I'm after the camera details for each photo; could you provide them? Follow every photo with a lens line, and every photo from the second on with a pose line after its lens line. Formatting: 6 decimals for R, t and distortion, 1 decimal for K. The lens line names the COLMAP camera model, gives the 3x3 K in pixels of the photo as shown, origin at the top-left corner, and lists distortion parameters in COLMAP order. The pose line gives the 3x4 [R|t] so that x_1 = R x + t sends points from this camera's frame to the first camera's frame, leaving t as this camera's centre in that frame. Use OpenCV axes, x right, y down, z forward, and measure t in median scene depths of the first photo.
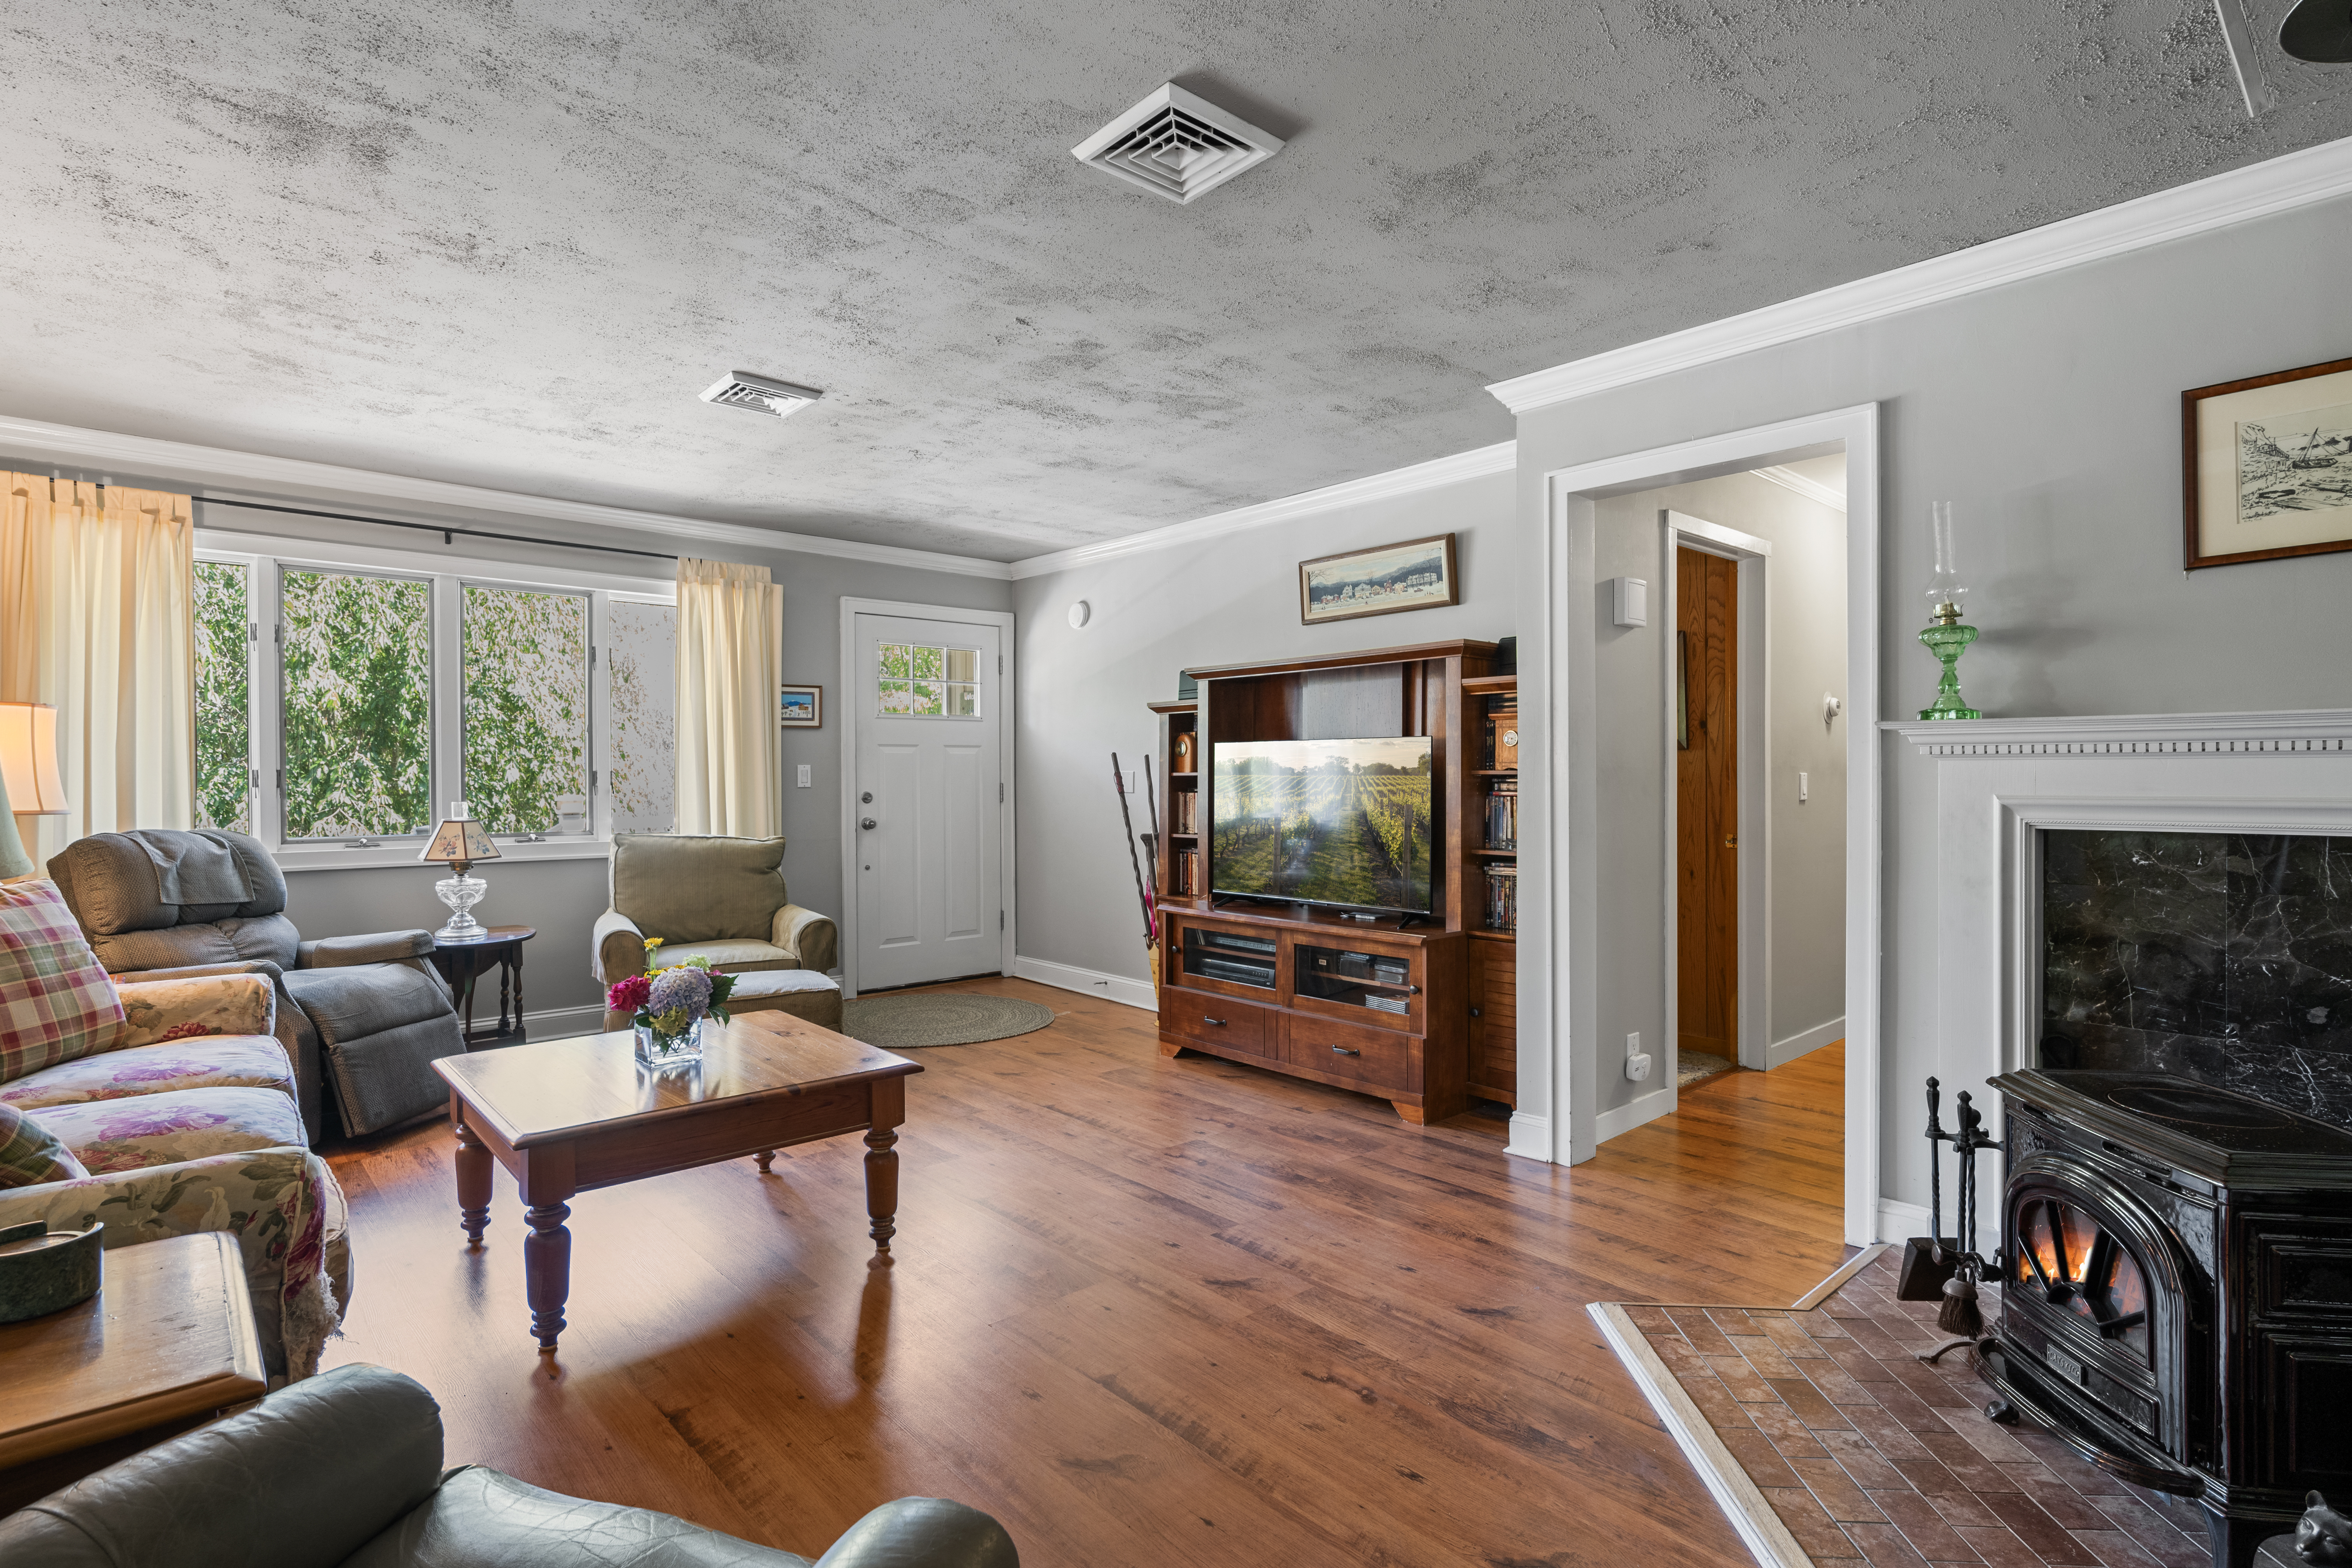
lens RADIAL K [[1159.5, 0, 1178.9], [0, 1159.5, 771.2], [0, 0, 1]] dist [-0.001515, 0.000090]
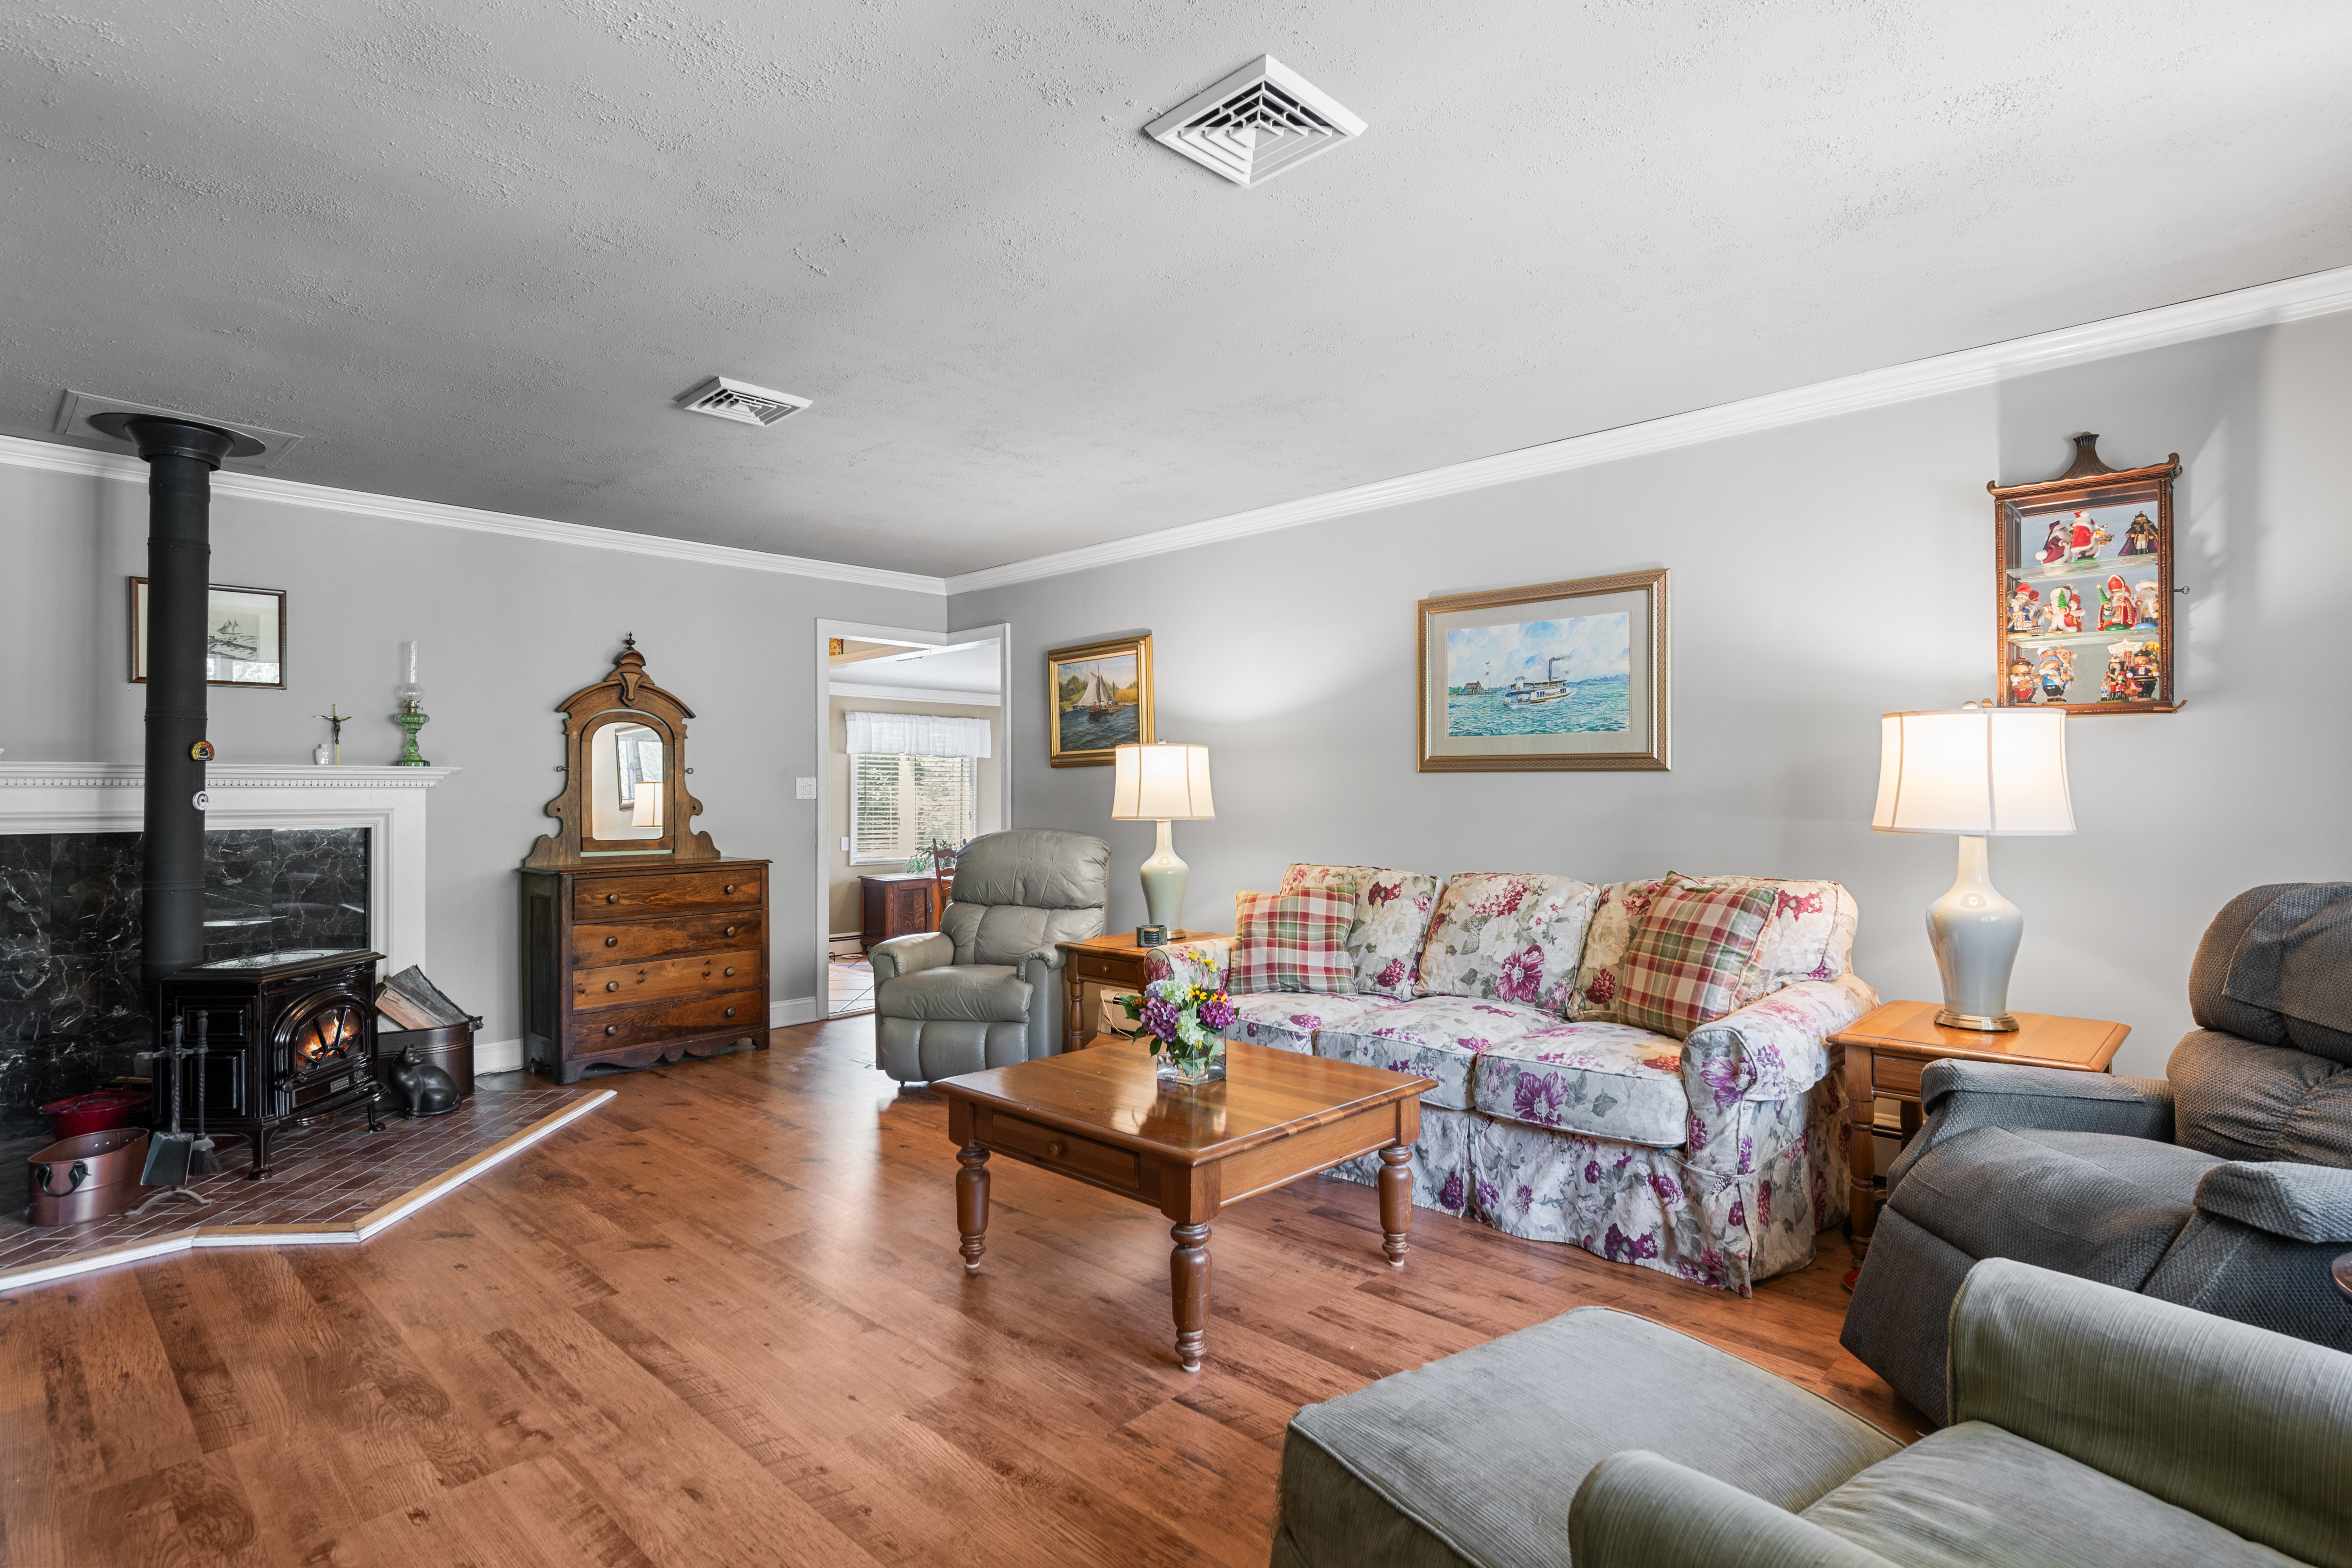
lens RADIAL K [[1159.5, 0, 1178.9], [0, 1159.5, 771.2], [0, 0, 1]] dist [-0.001515, 0.000090]
pose [[-0.996536, 0.000058, -0.083168, -0.375190], [0.002517, 0.999563, -0.029461, 0.011577], [0.083130, -0.029568, -0.996100, 2.165625]]
